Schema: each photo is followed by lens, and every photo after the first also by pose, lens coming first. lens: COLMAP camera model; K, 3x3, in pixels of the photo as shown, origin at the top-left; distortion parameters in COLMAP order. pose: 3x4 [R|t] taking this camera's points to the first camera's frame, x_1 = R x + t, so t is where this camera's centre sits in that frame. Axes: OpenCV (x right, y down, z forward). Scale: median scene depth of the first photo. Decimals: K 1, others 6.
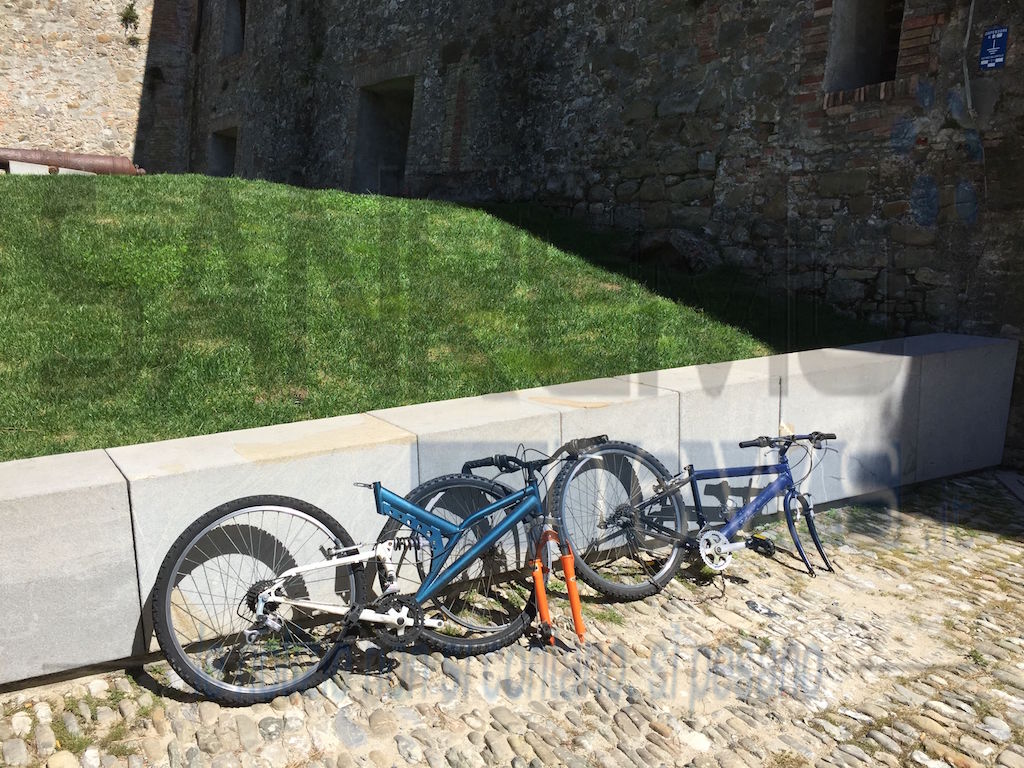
lens RADIAL K [[869.7, 0, 512.0], [0, 869.7, 384.0], [0, 0, 1]] dist [0.085341, -0.121446]
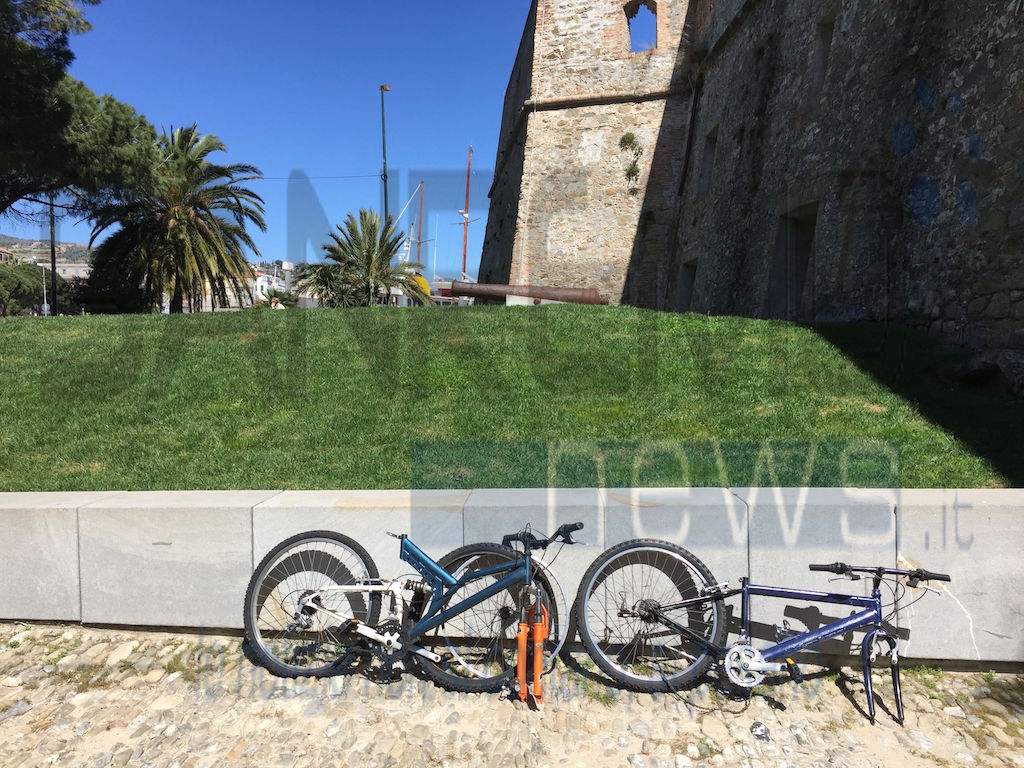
lens RADIAL K [[869.7, 0, 512.0], [0, 869.7, 384.0], [0, 0, 1]] dist [0.085341, -0.121446]
pose [[0.821965, 0.030735, -0.568707, 0.336858], [-0.107499, 0.988967, -0.101923, 0.002612], [0.559300, 0.144913, 0.816201, -0.004296]]
